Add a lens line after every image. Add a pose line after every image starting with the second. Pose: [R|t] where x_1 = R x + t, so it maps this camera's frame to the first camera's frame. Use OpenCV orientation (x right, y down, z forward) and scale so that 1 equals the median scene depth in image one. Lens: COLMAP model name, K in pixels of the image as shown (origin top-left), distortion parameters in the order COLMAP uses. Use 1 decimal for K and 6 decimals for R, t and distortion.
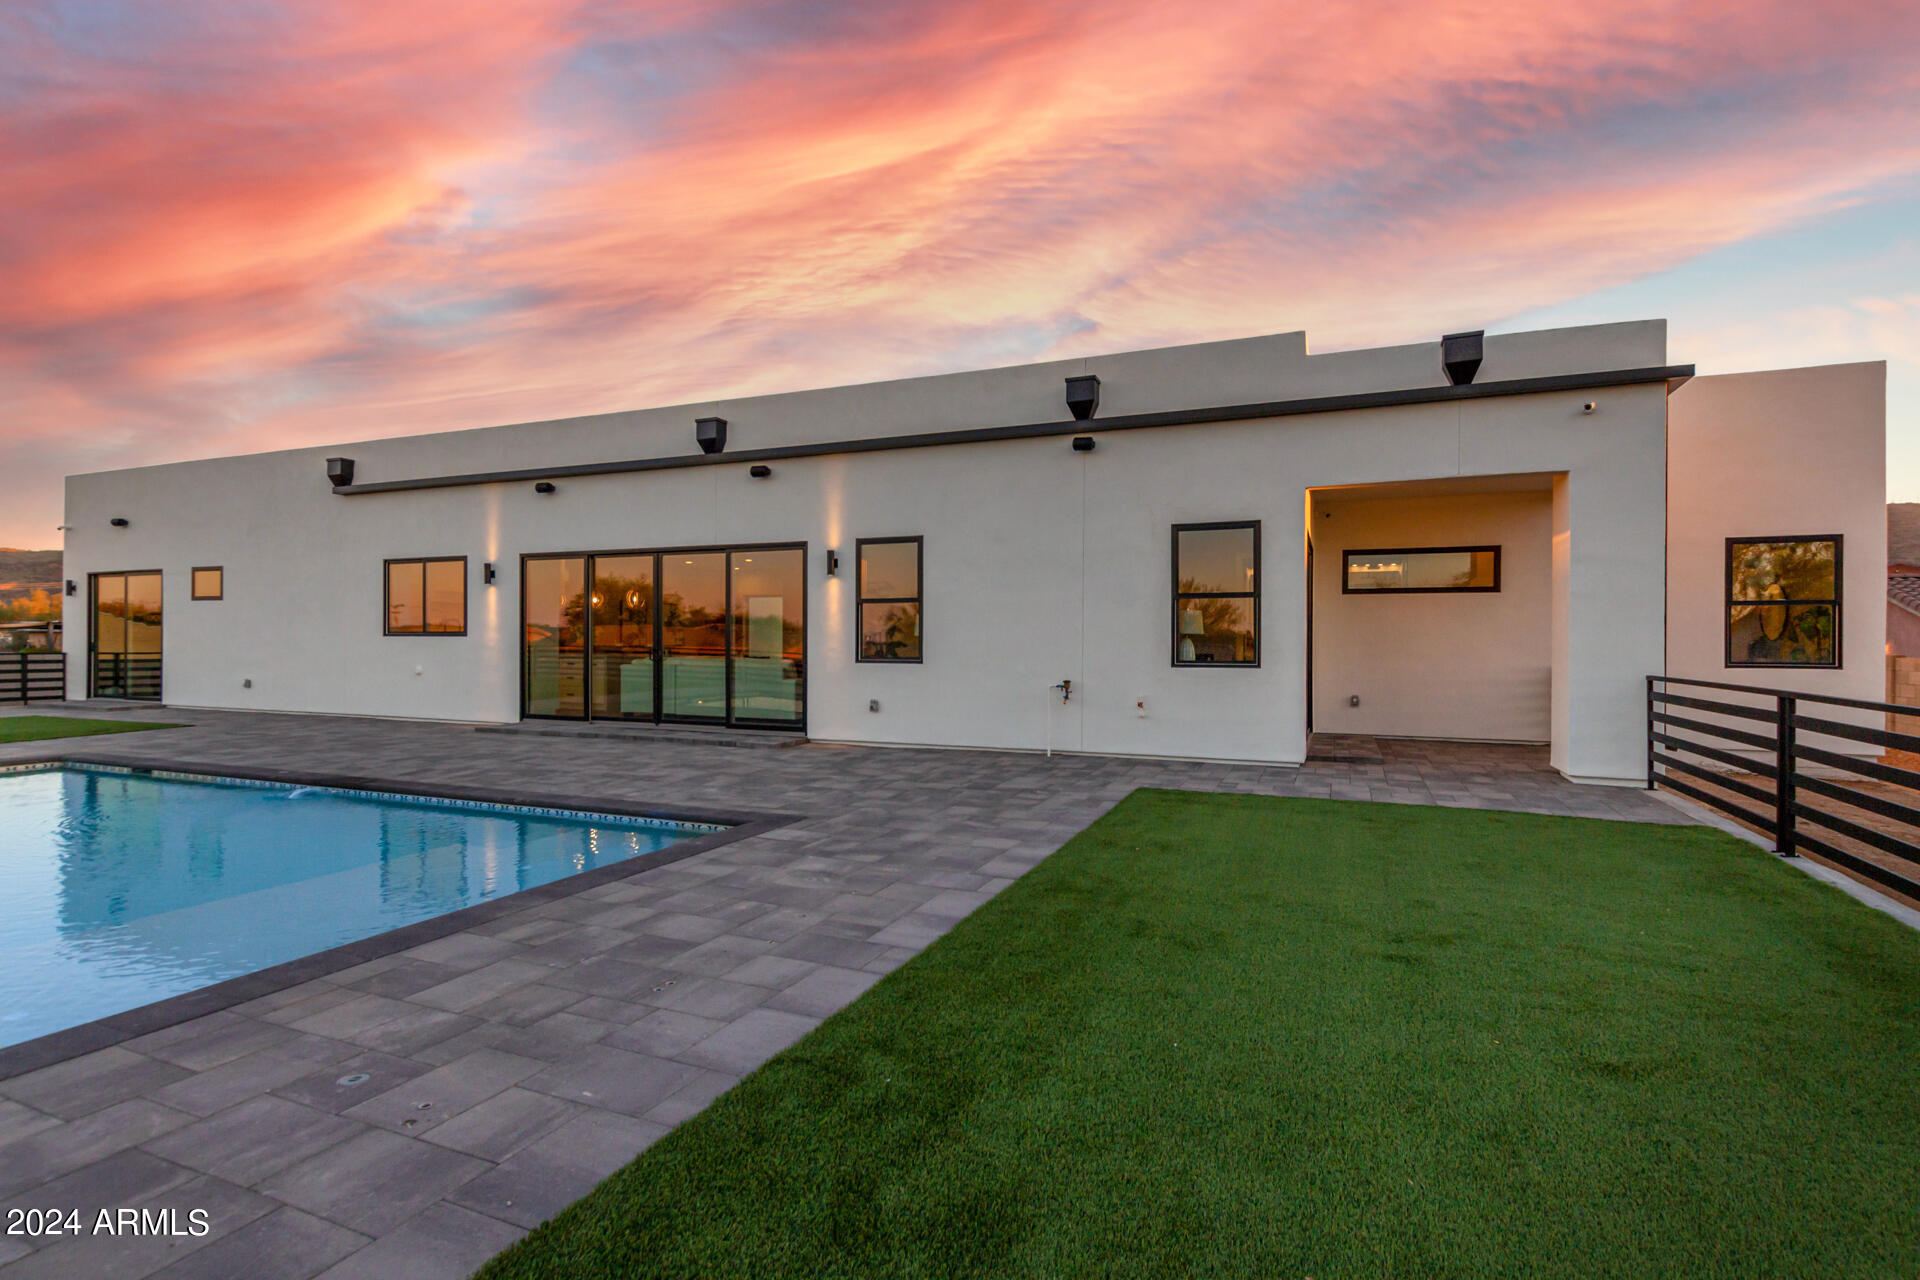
lens RADIAL K [[927.5, 0, 960.0], [0, 927.5, 640.0], [0, 0, 1]] dist [0.009207, 0.000252]
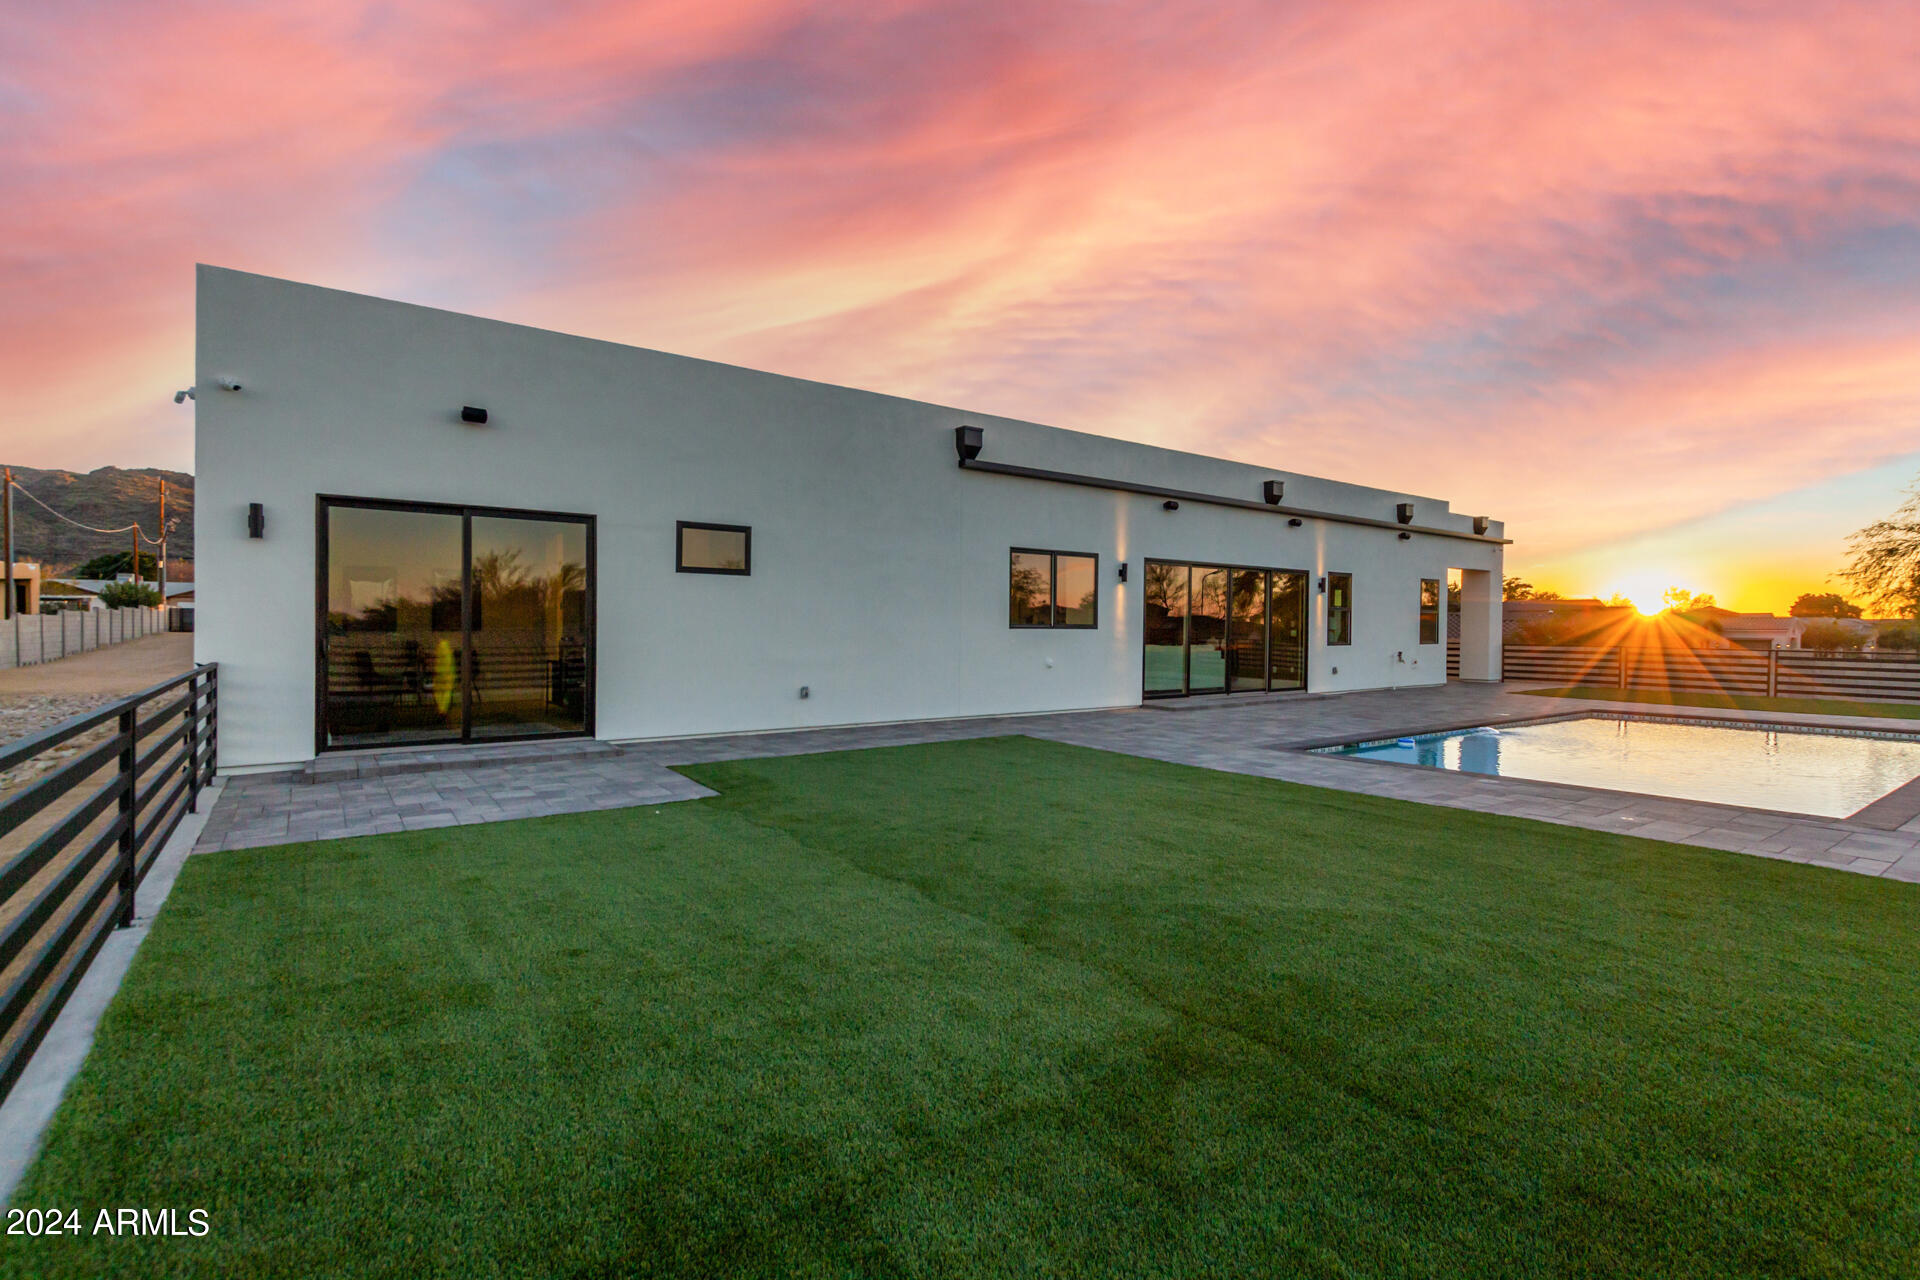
lens RADIAL K [[880.2, 0, 960.0], [0, 880.2, 640.0], [0, 0, 1]] dist [0.005133, 0.000202]
pose [[0.509365, -0.010577, 0.860486, -1.511293], [-0.002061, 0.999907, 0.013510, -0.004519], [-0.860548, -0.008655, 0.509295, 0.629062]]
